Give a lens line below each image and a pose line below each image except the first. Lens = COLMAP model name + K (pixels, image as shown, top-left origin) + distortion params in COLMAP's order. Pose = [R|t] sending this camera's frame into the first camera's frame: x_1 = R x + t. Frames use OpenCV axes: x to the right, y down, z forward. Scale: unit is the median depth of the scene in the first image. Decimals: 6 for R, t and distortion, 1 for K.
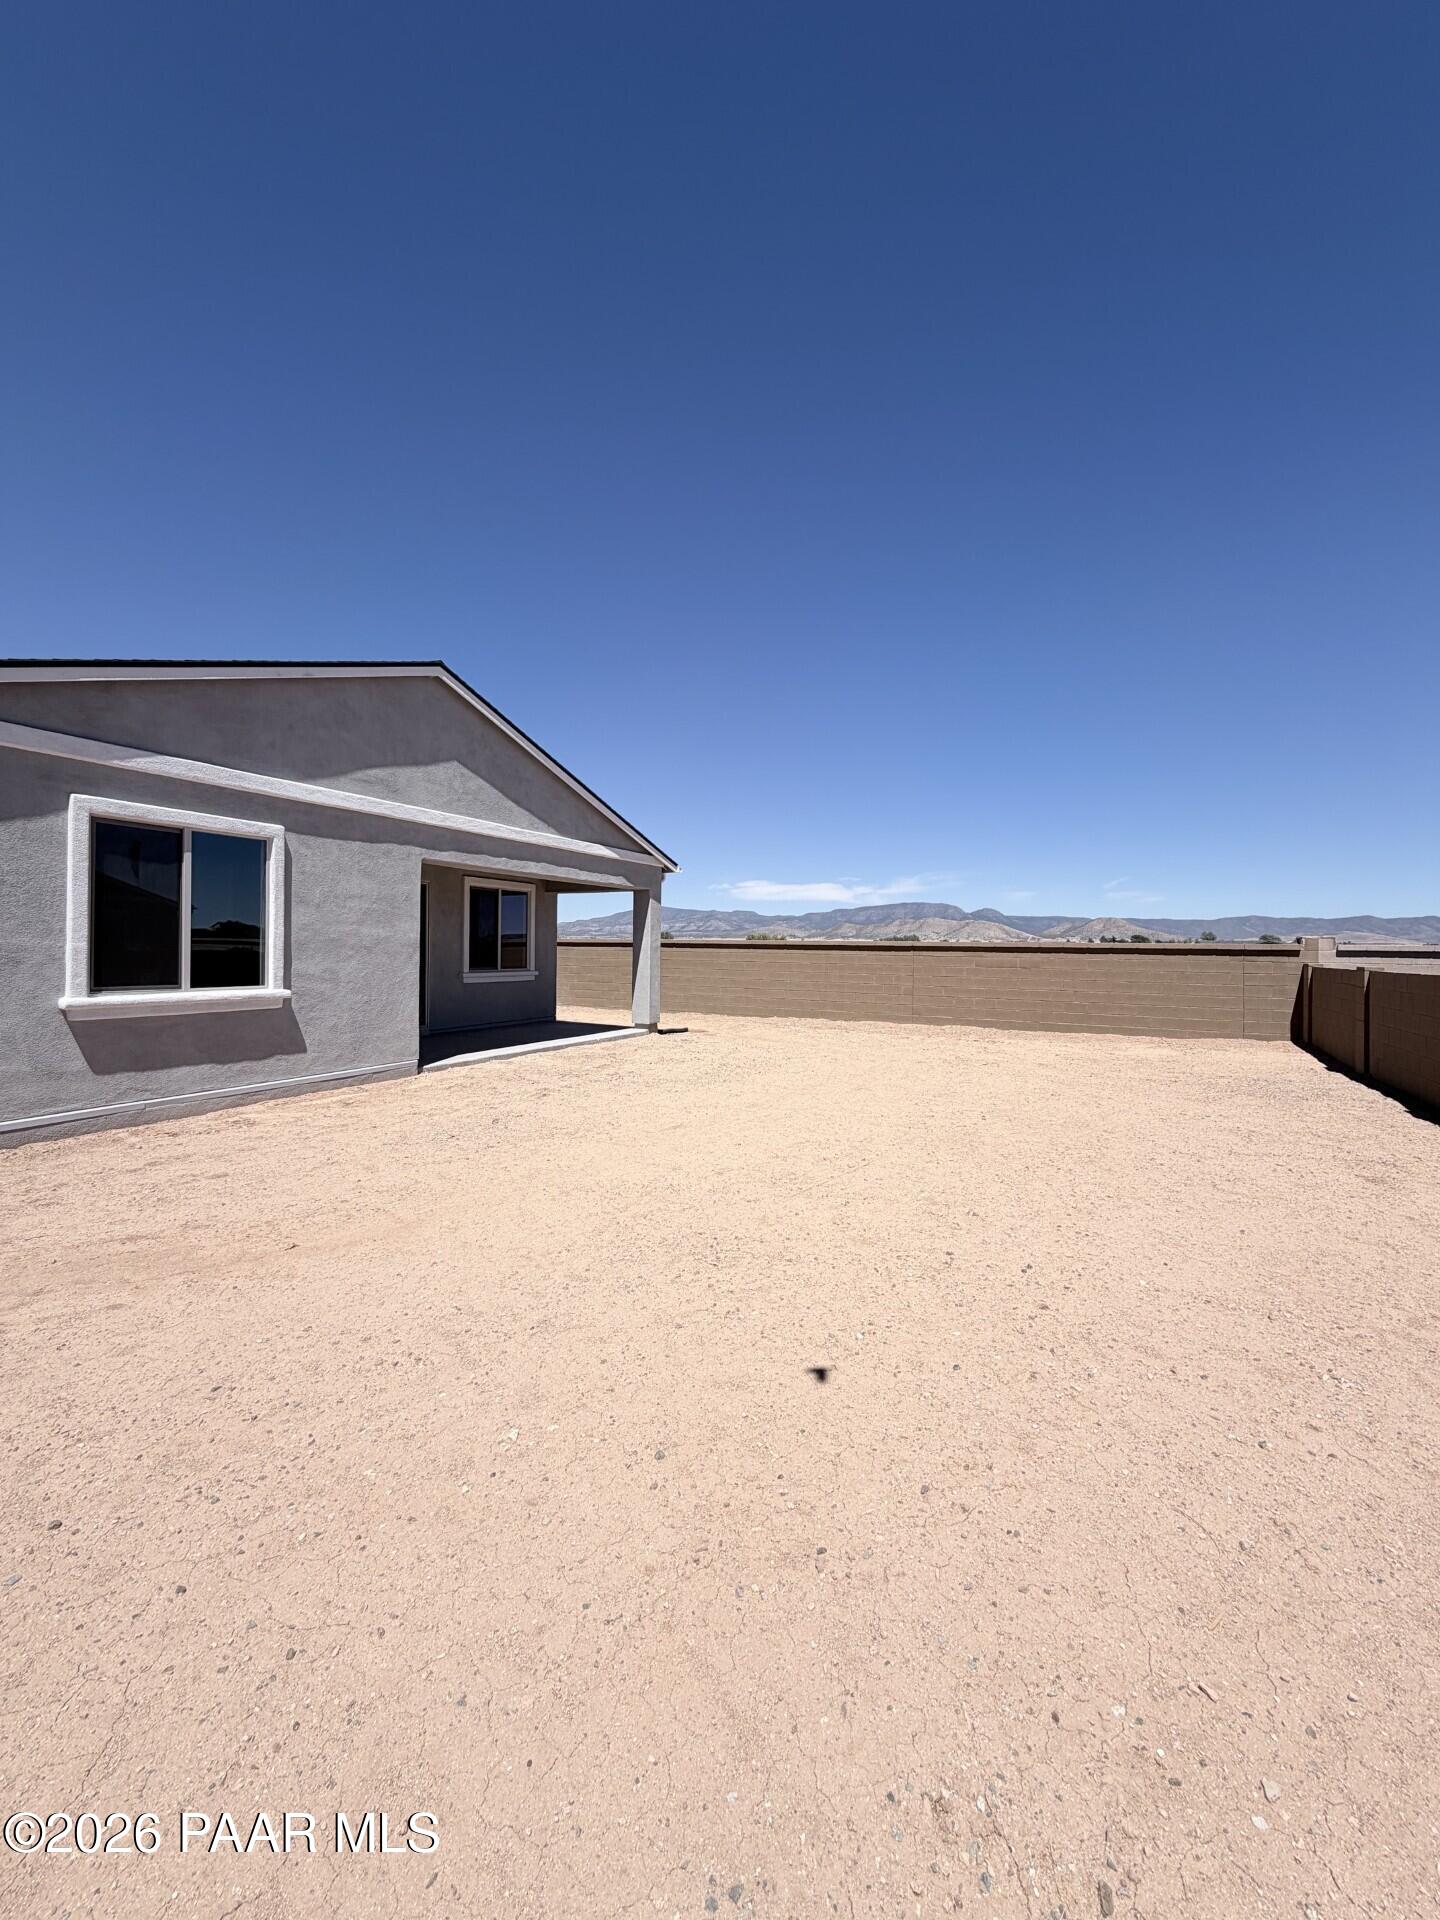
lens RADIAL K [[763.1, 0, 719.2], [0, 763.1, 958.2], [0, 0, 1]] dist [-0.000235, 0.000278]
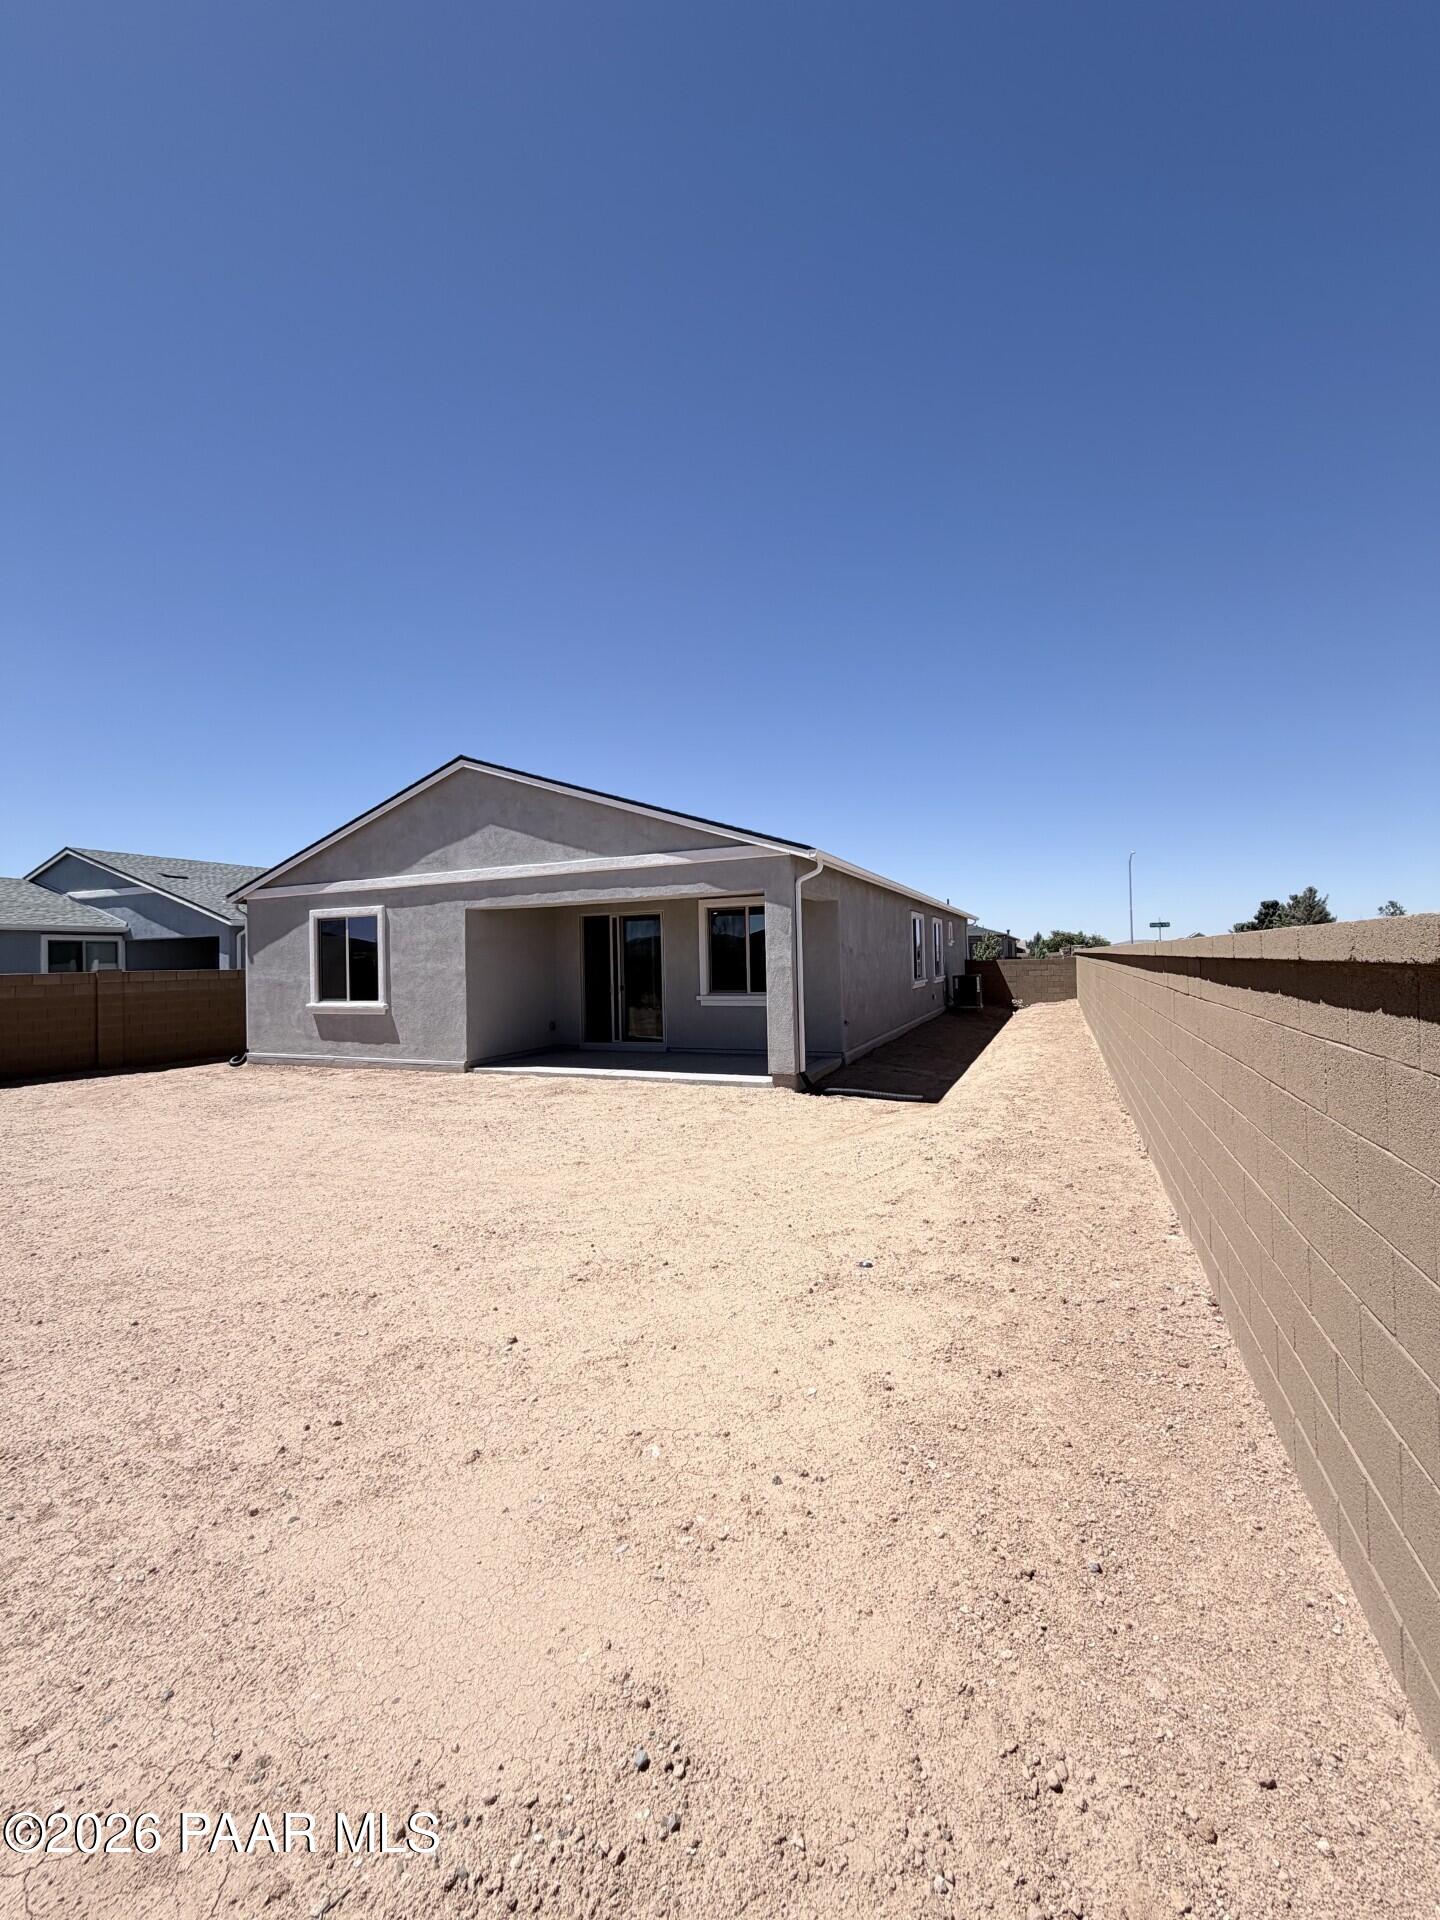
lens RADIAL K [[763.1, 0, 722.8], [0, 763.1, 946.7], [0, 0, 1]] dist [-0.000235, 0.000278]
pose [[0.073953, -0.031182, -0.996774, 1.062189], [0.012439, 0.999462, -0.030343, -0.021775], [0.997184, -0.010155, 0.074301, 1.502148]]
